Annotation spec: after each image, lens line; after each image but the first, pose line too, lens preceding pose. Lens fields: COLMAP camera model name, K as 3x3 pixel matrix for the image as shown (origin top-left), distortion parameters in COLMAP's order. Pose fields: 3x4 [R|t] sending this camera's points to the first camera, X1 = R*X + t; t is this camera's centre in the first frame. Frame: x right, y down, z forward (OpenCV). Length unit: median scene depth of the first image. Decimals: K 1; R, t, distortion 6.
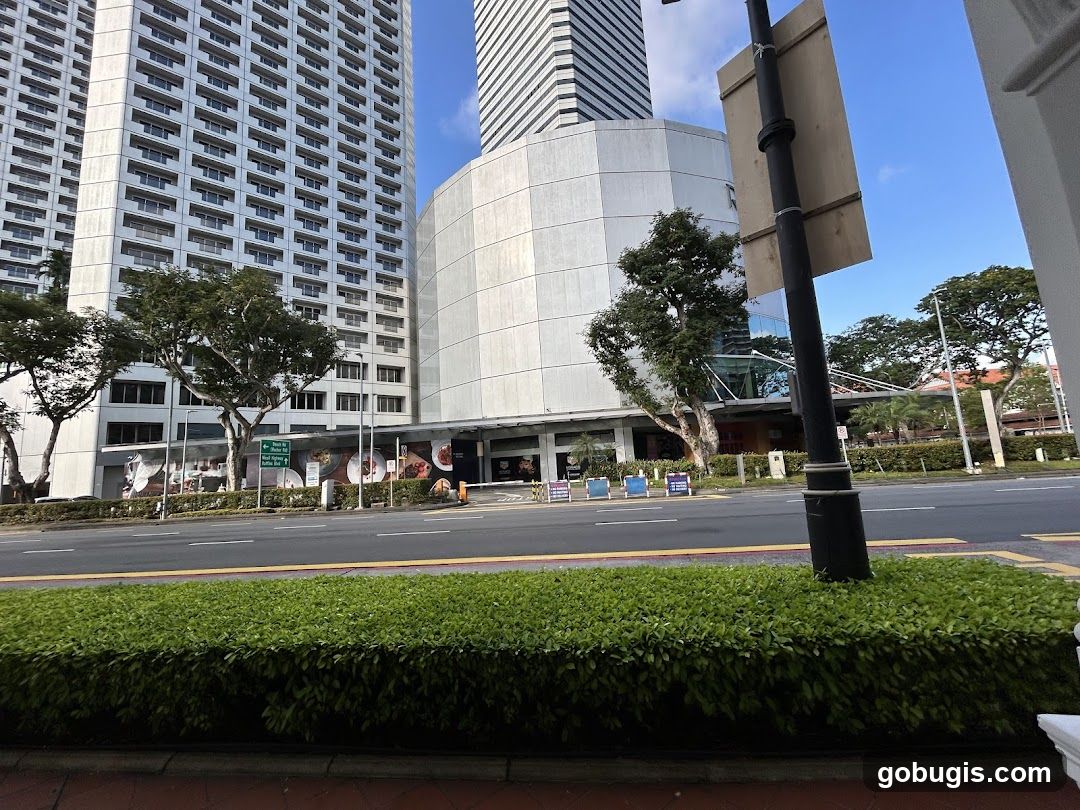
lens RADIAL K [[436.2, 0, 539.4], [0, 436.2, 403.8], [0, 0, 1]] dist [0.000565, 0.000451]
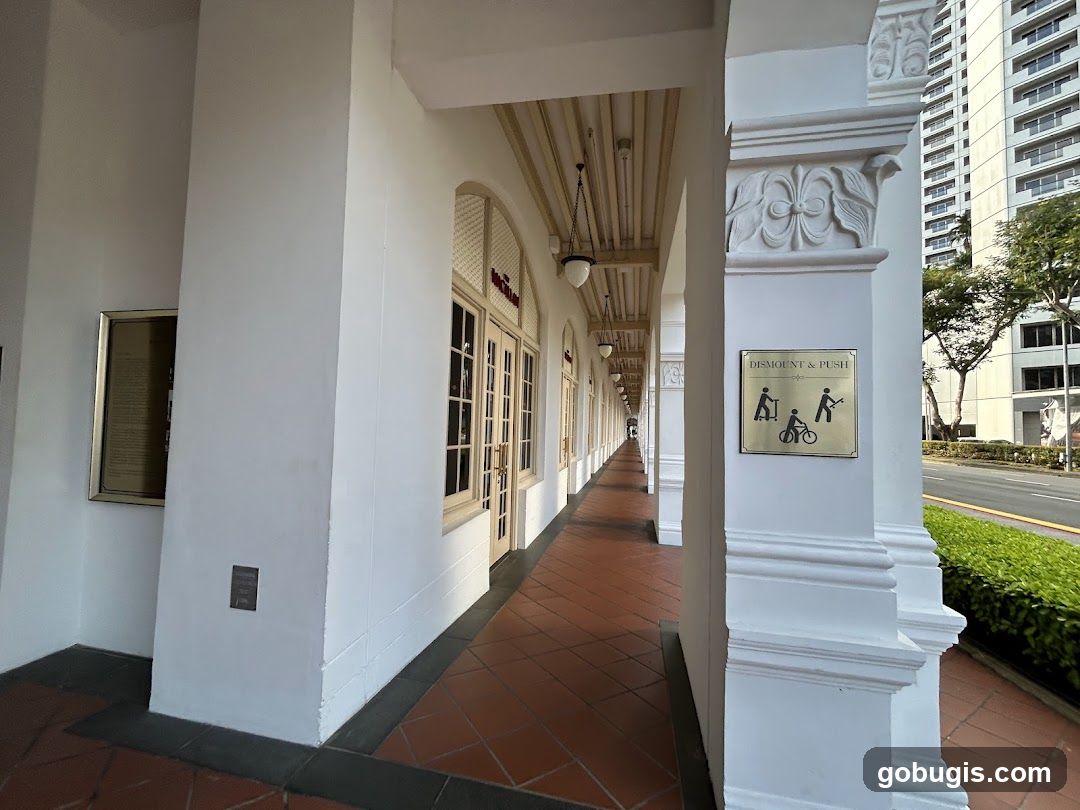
lens RADIAL K [[436.2, 0, 539.4], [0, 436.2, 403.8], [0, 0, 1]] dist [0.000565, 0.000451]
pose [[-0.085363, 0.008615, -0.996313, 0.142517], [0.122984, 0.992407, -0.001956, -0.014882], [0.988731, -0.122697, -0.085774, -0.019717]]
